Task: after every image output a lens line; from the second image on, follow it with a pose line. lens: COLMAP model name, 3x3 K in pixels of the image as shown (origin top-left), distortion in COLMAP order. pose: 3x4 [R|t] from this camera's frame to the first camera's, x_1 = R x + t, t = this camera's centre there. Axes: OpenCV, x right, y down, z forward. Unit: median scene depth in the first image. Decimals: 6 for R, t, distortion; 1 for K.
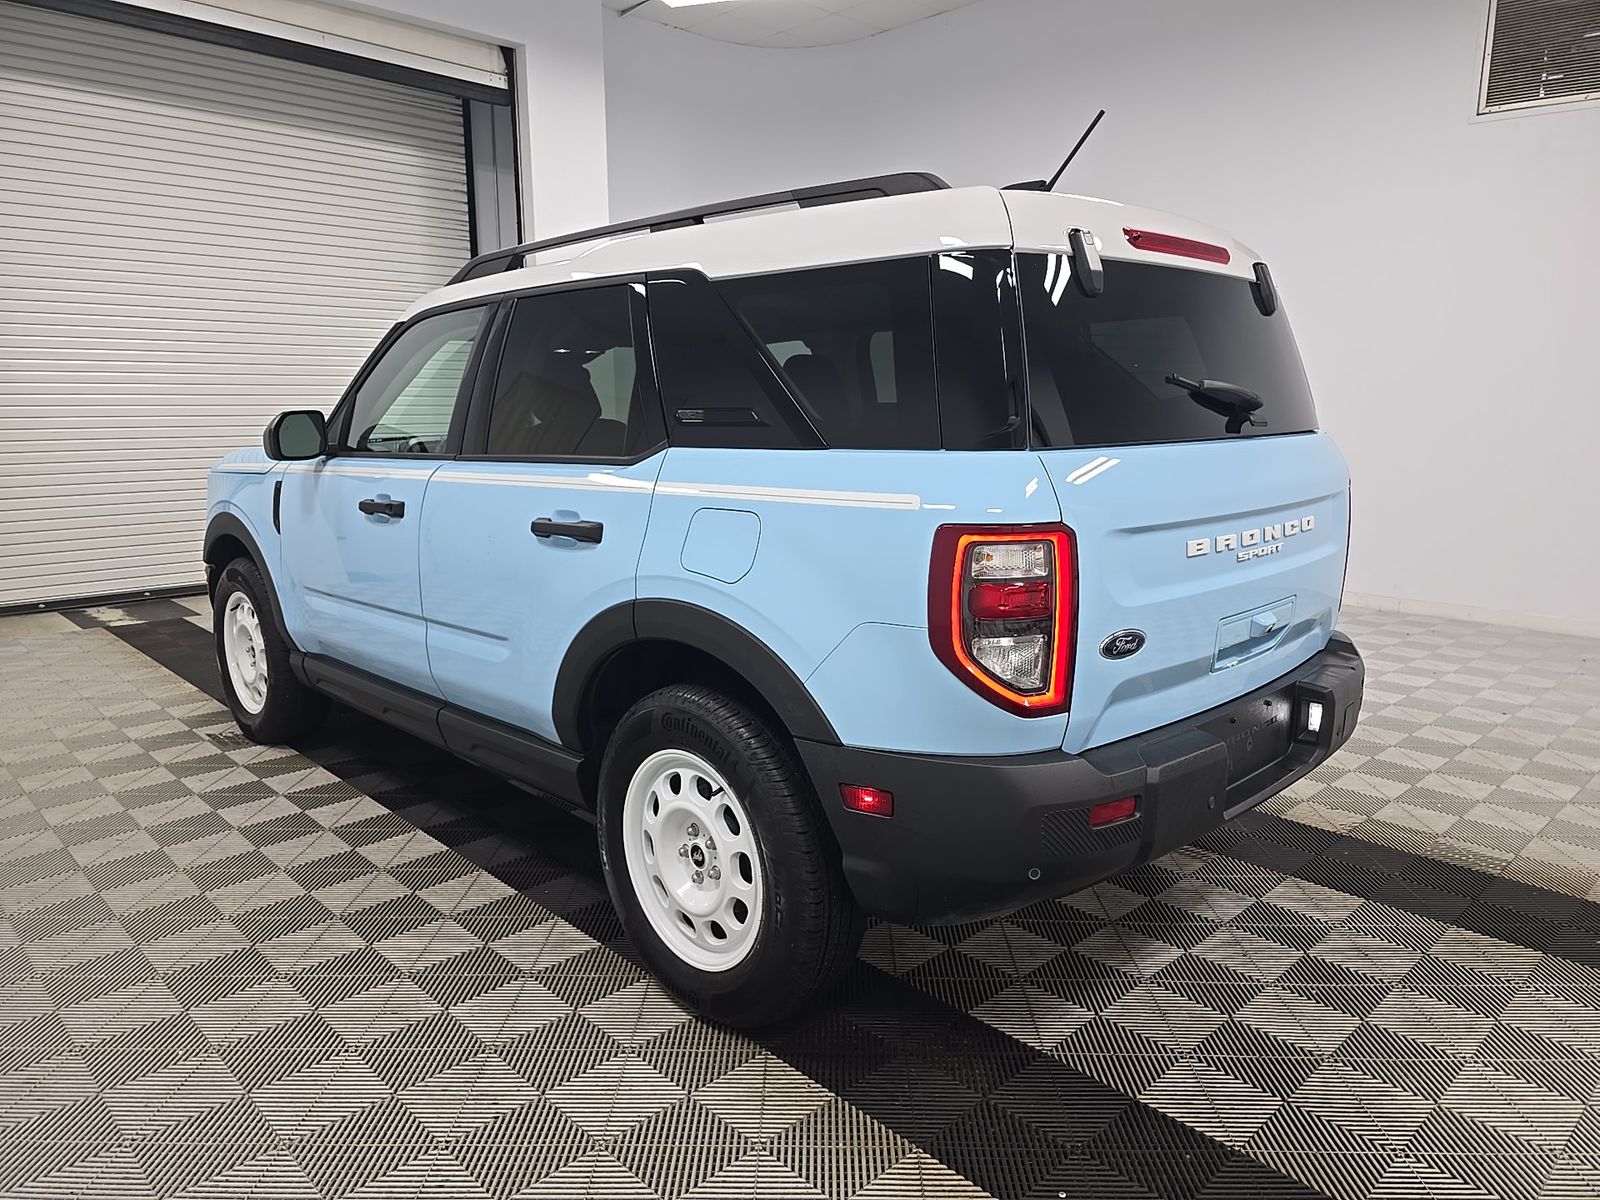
lens RADIAL K [[1080.0, 0, 811.4], [0, 1080.0, 605.2], [0, 0, 1]] dist [0.014395, -0.004761]
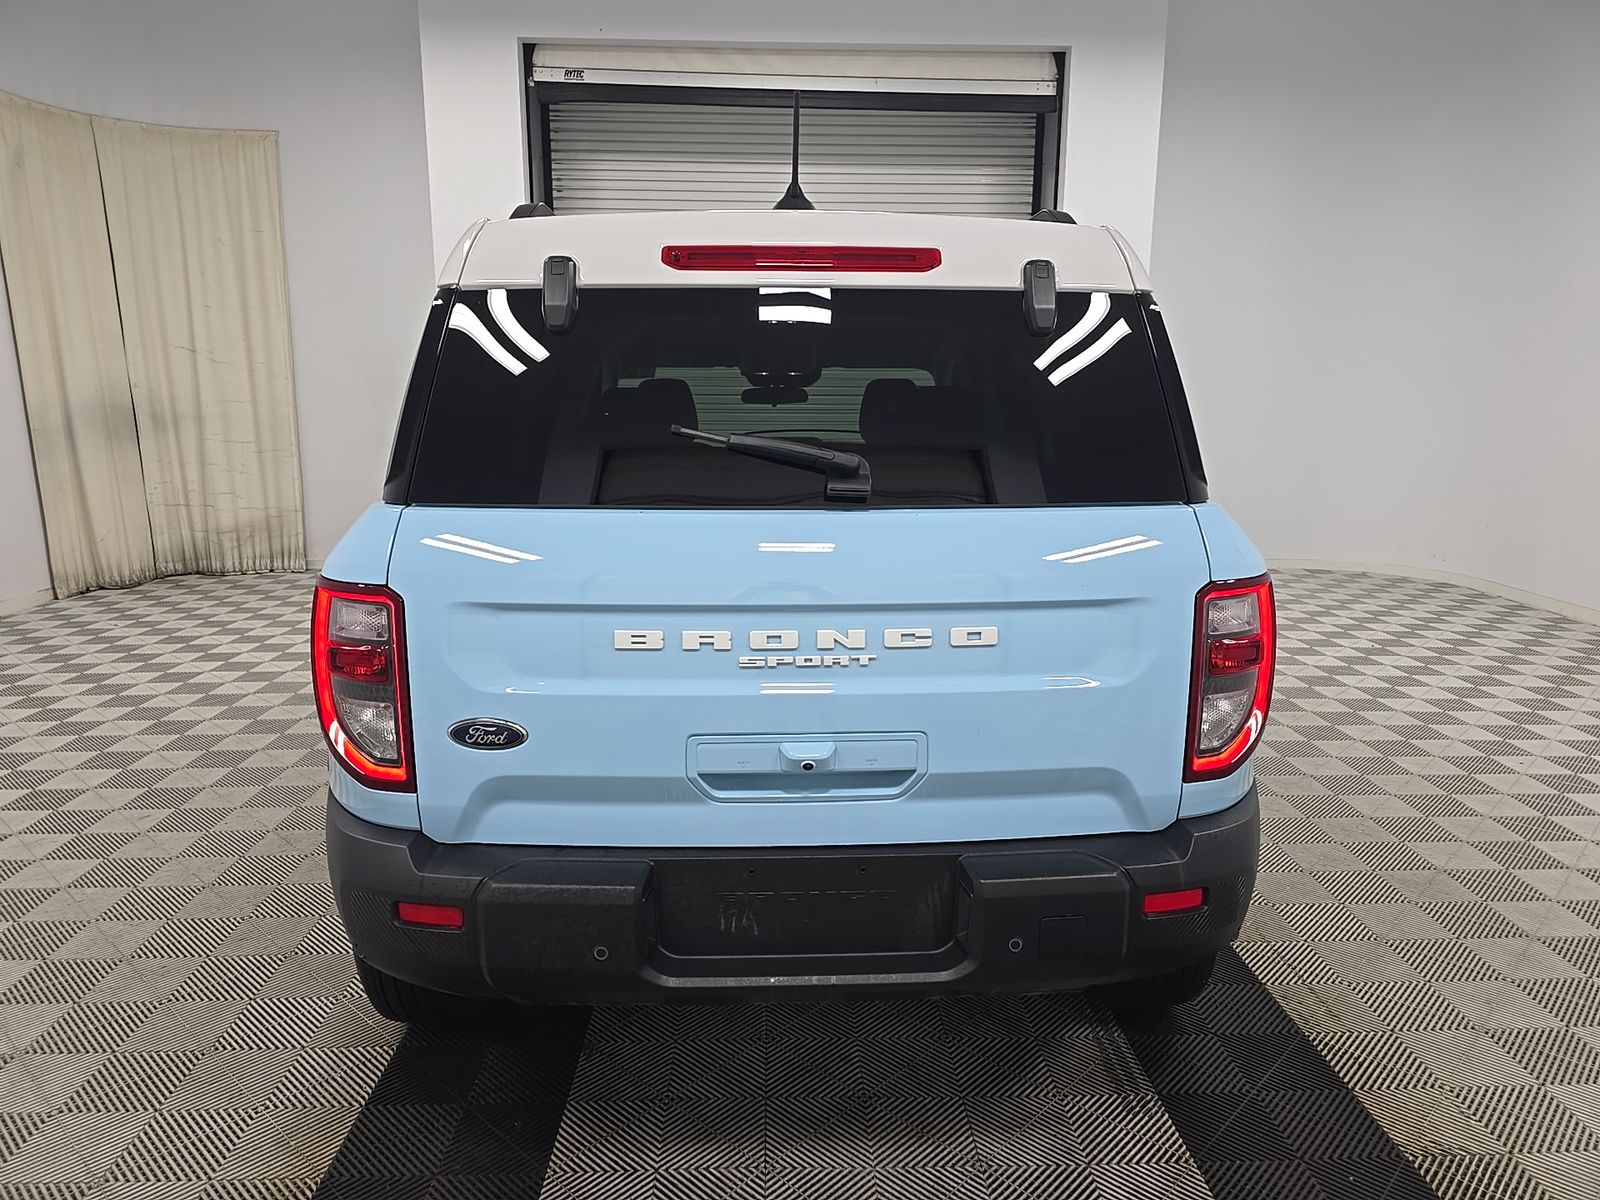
lens RADIAL K [[1080.0, 0, 811.4], [0, 1080.0, 605.2], [0, 0, 1]] dist [0.014395, -0.004761]
pose [[0.739206, 0.131691, -0.660479, 0.276592], [-0.129476, 0.990191, 0.052522, -0.038878], [0.660917, 0.046692, 0.749005, 0.136611]]
